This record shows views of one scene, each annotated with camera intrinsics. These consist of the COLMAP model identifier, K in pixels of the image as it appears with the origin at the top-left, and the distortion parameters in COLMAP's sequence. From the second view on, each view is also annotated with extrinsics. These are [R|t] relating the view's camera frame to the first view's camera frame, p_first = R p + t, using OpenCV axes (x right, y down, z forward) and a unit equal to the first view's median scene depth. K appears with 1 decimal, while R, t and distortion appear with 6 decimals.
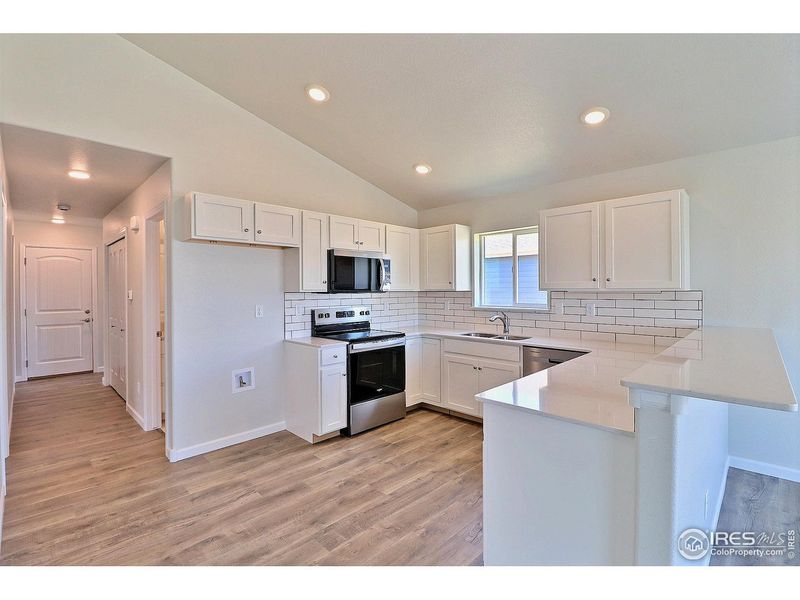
lens RADIAL K [[373.5, 0, 402.9], [0, 373.5, 290.0], [0, 0, 1]] dist [0.001221, -0.013289]
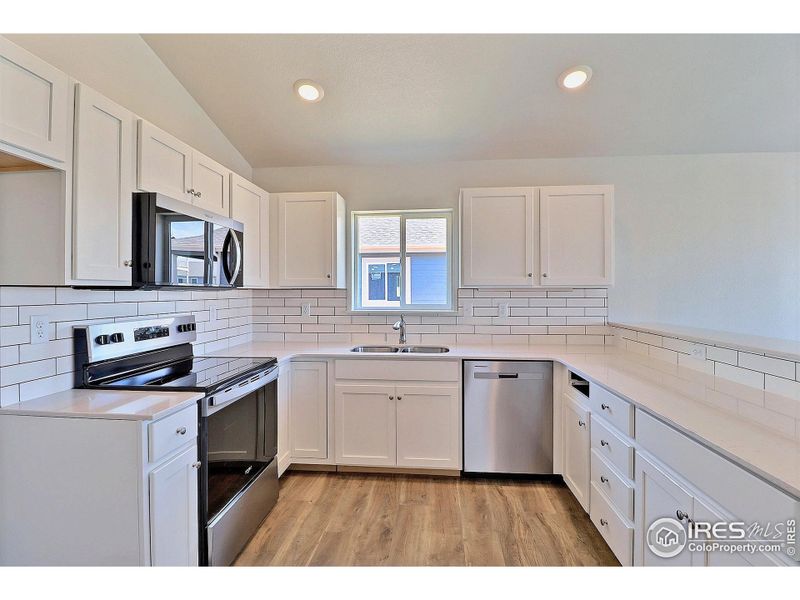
lens RADIAL K [[373.5, 0, 402.9], [0, 373.5, 290.0], [0, 0, 1]] dist [0.001221, -0.013289]
pose [[0.775806, 0.006302, 0.630940, -0.222736], [-0.001128, 0.999962, -0.008602, 0.012683], [-0.630970, 0.005962, 0.775784, 0.429190]]
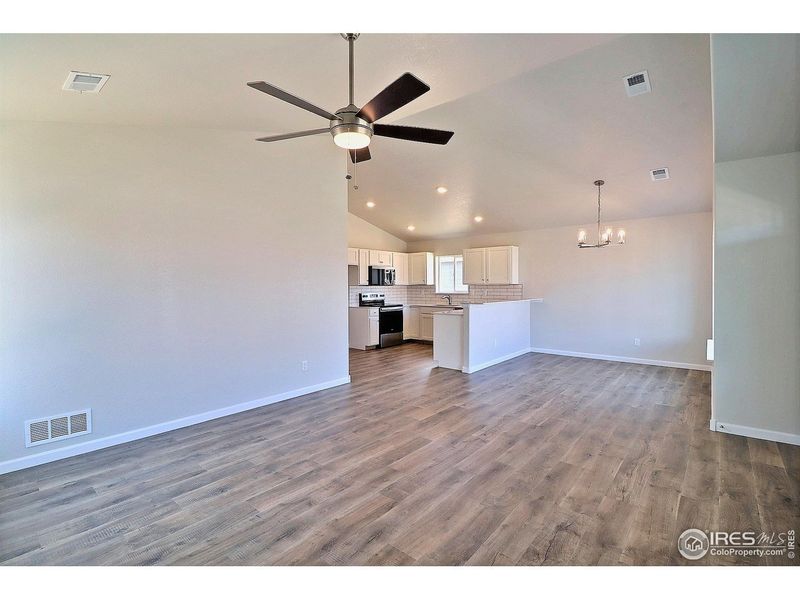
lens RADIAL K [[373.5, 0, 402.9], [0, 373.5, 290.0], [0, 0, 1]] dist [0.001221, -0.013289]
pose [[0.997327, -0.000487, 0.073068, -0.154528], [-0.000263, 0.999947, 0.010253, 0.011110], [-0.073069, -0.010245, 0.997274, -1.159572]]
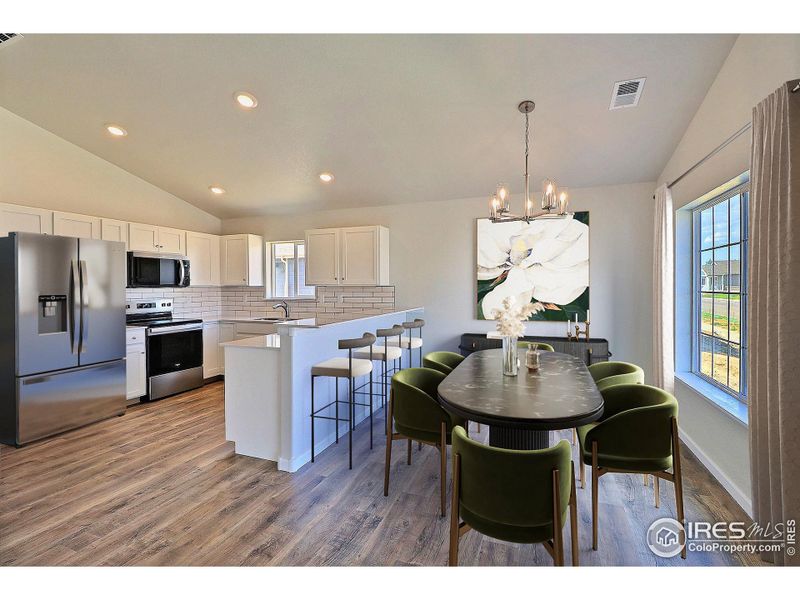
lens RADIAL K [[373.5, 0, 402.9], [0, 373.5, 290.0], [0, 0, 1]] dist [0.001221, -0.013289]
pose [[0.916014, -0.002592, 0.401138, 0.124685], [-0.000845, 0.999964, 0.008390, 0.004966], [-0.401145, -0.008025, 0.915979, -0.435483]]
